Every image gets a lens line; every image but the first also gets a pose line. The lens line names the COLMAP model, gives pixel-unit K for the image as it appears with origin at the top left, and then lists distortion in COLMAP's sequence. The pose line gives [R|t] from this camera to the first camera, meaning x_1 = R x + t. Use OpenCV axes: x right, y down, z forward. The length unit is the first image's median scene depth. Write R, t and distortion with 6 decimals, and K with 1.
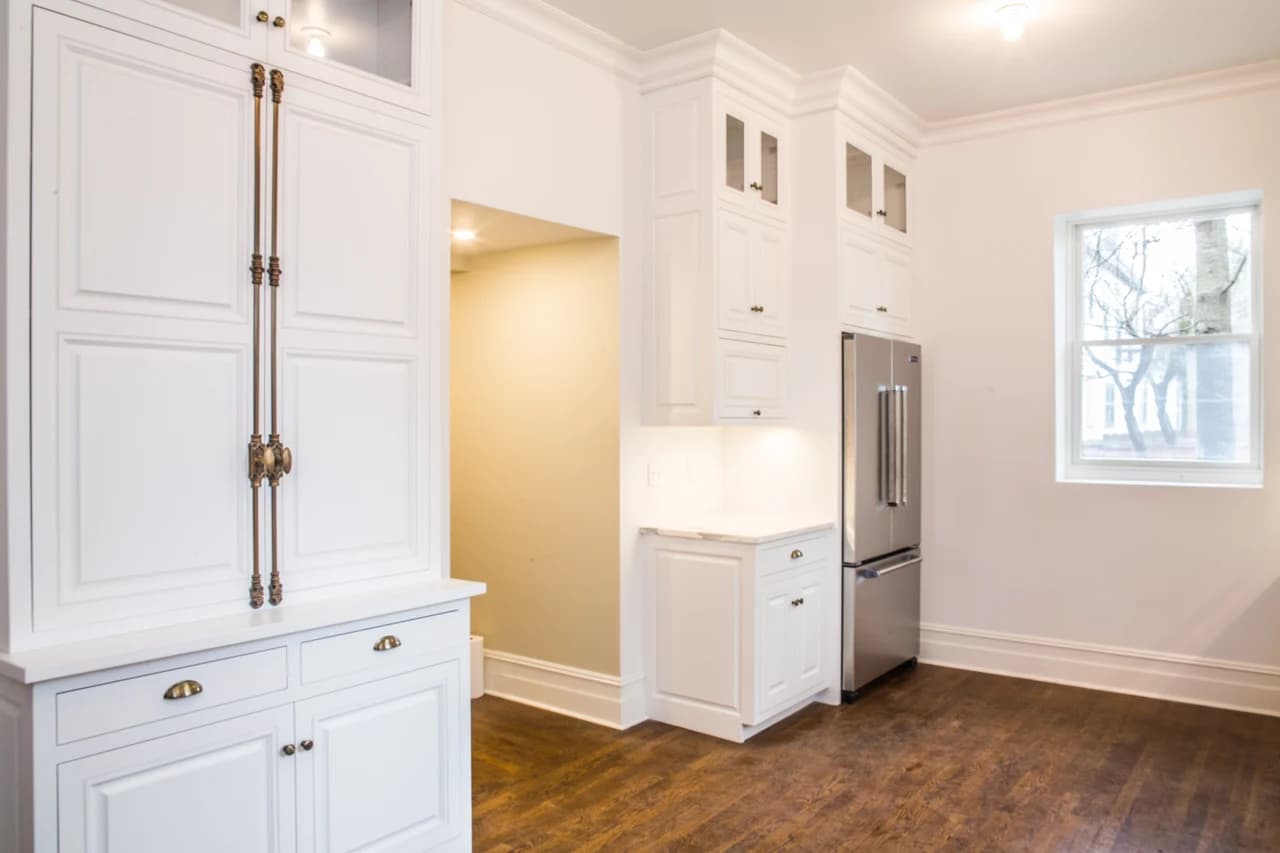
lens RADIAL K [[924.2, 0, 640.2], [0, 924.2, 424.9], [0, 0, 1]] dist [-0.073529, 0.037726]
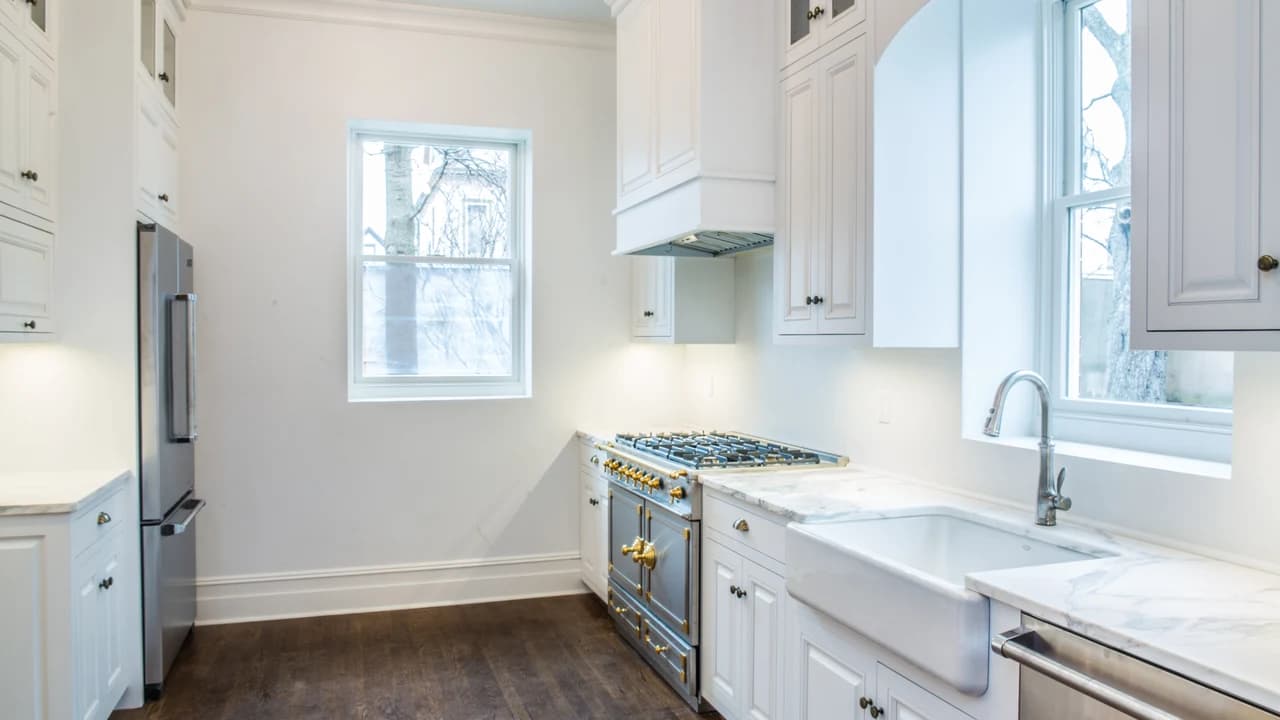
lens RADIAL K [[927.1, 0, 641.5], [0, 927.1, 355.7], [0, 0, 1]] dist [-0.030983, 0.005873]
pose [[0.562283, -0.012748, 0.826847, -0.183805], [0.001125, 0.999892, 0.014650, 0.000563], [-0.826944, -0.007307, 0.562236, 0.227088]]
